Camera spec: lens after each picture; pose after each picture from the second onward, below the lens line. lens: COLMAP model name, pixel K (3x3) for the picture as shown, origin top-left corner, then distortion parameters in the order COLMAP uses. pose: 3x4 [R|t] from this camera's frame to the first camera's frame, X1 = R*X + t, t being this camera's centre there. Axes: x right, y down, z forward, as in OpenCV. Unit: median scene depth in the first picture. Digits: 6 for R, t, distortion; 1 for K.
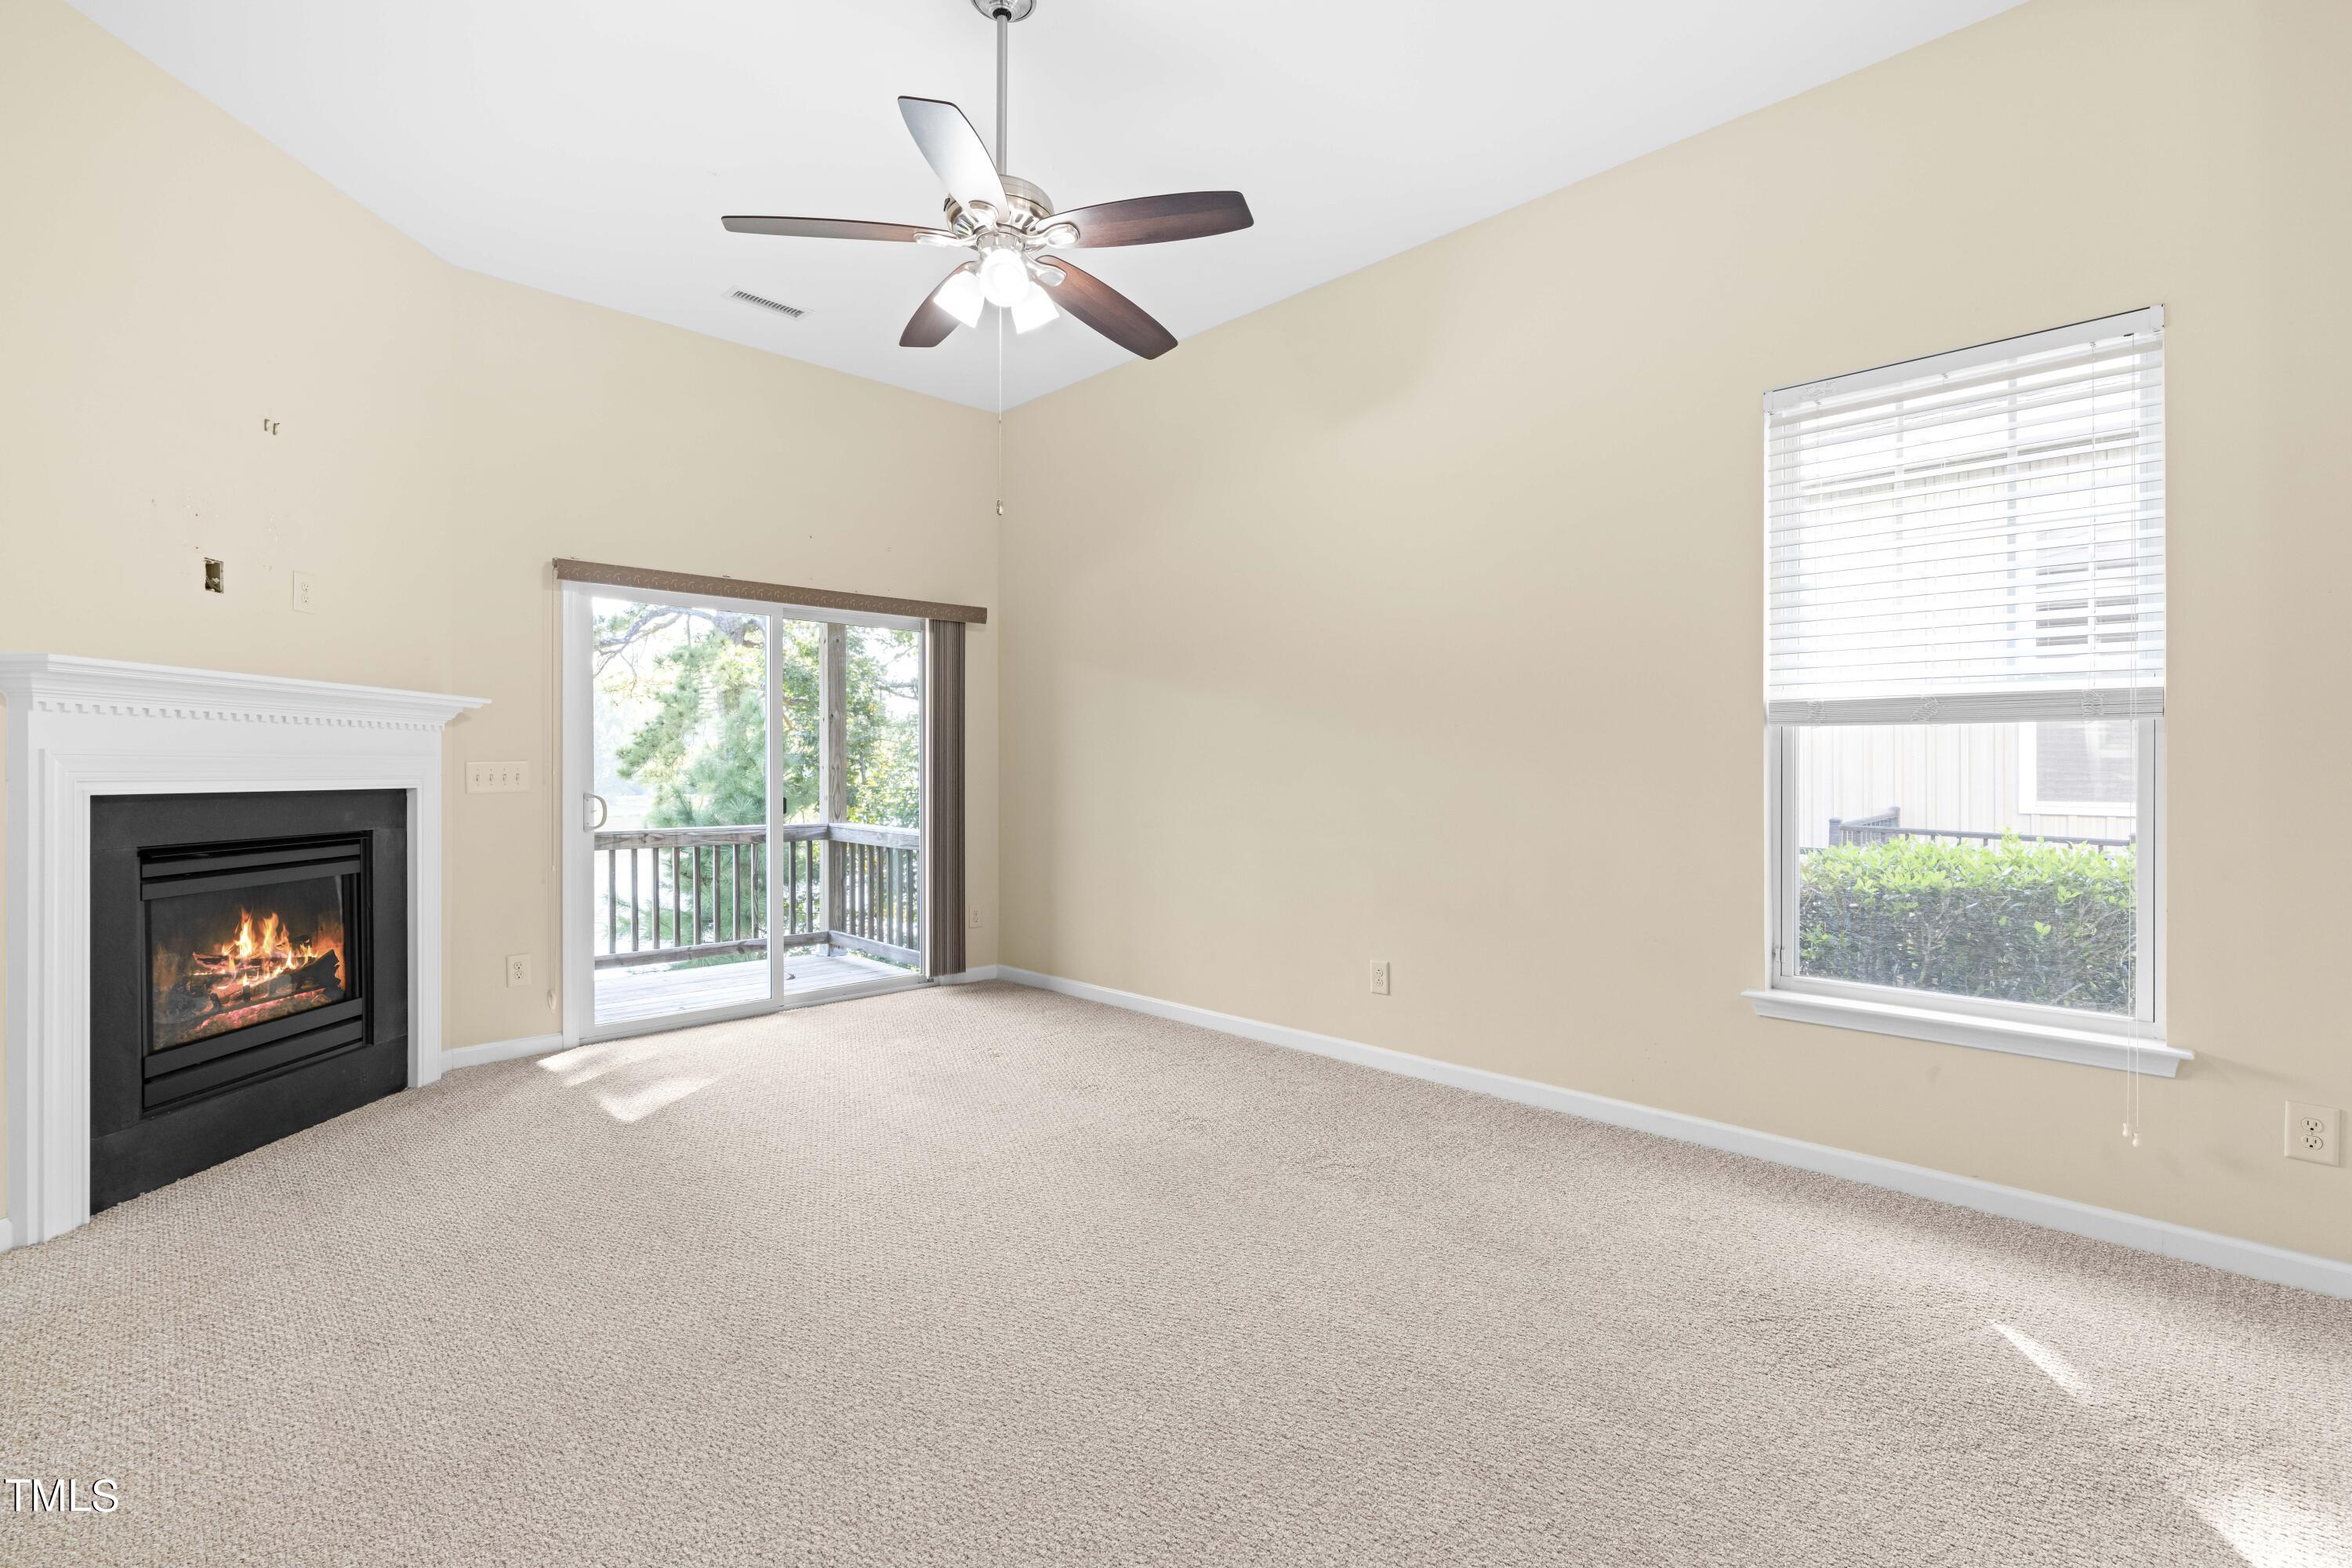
lens RADIAL K [[1073.2, 0, 1177.3], [0, 1073.2, 779.0], [0, 0, 1]] dist [-0.004321, -0.000126]
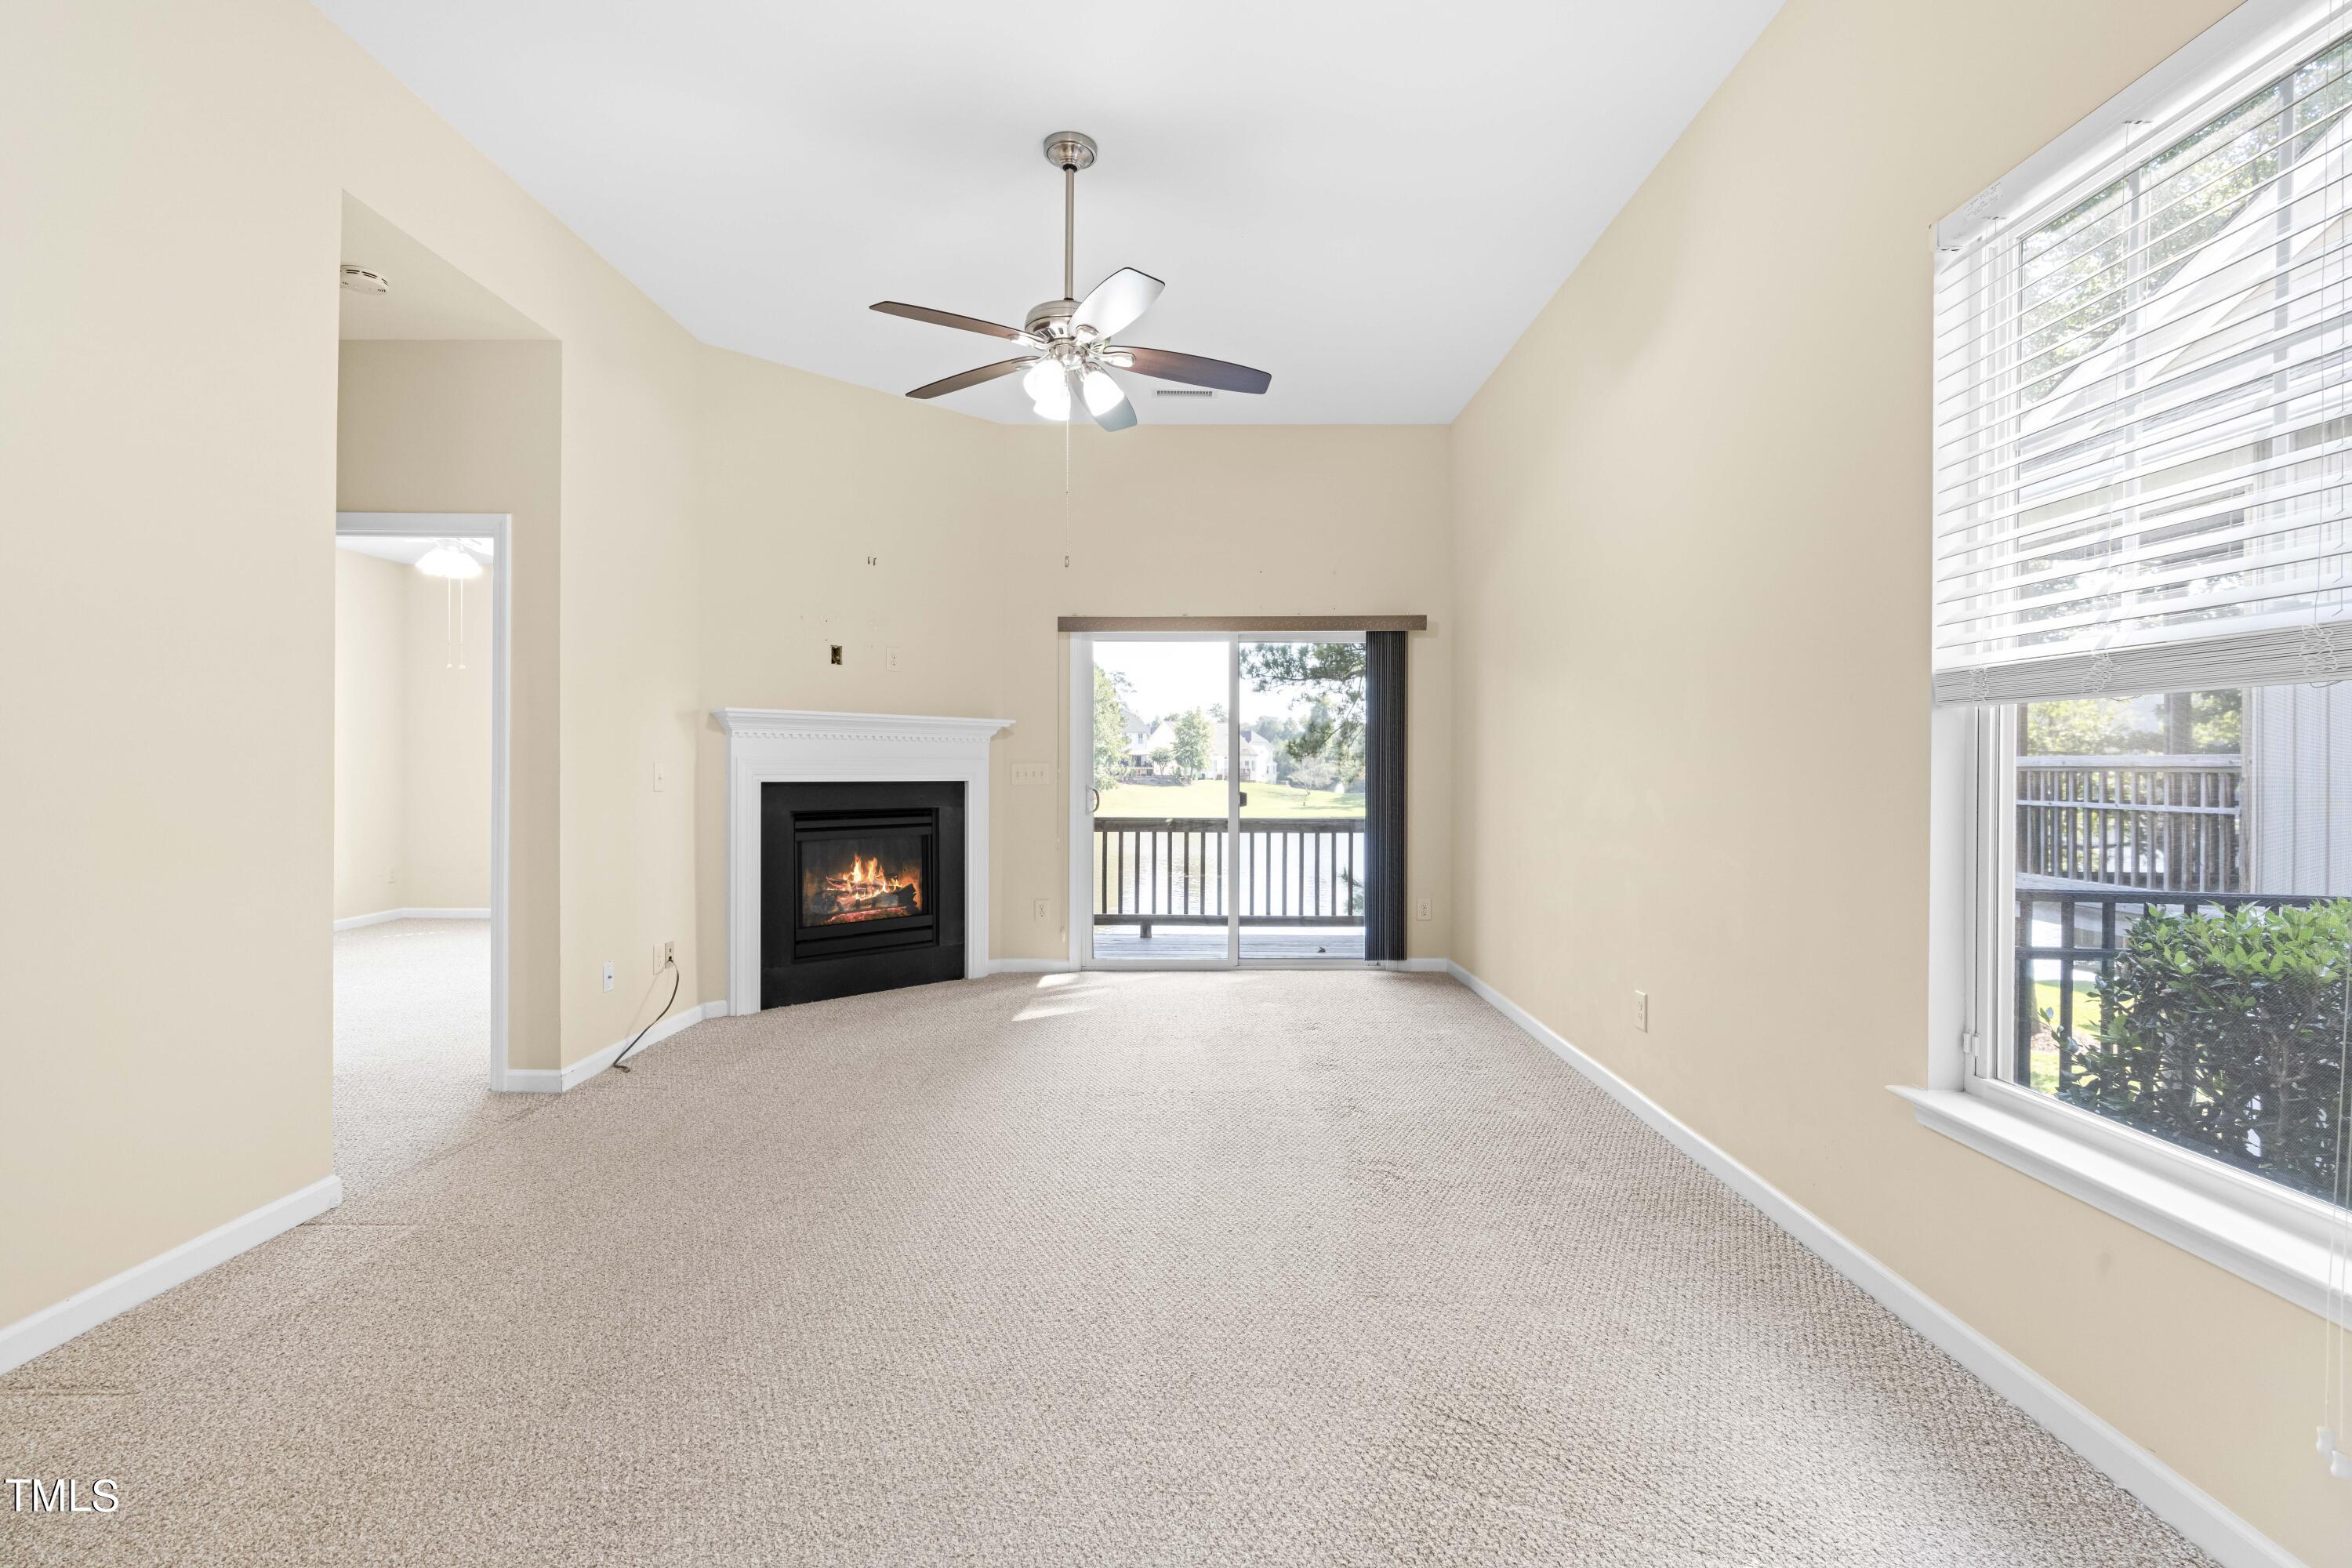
lens RADIAL K [[1061.0, 0, 1184.5], [0, 1061.0, 778.0], [0, 0, 1]] dist [-0.007069, 0.000047]
pose [[0.714267, 0.006556, -0.699843, 0.597304], [-0.008555, 0.999963, 0.000636, 0.000903], [0.699821, 0.005533, 0.714297, 0.154112]]
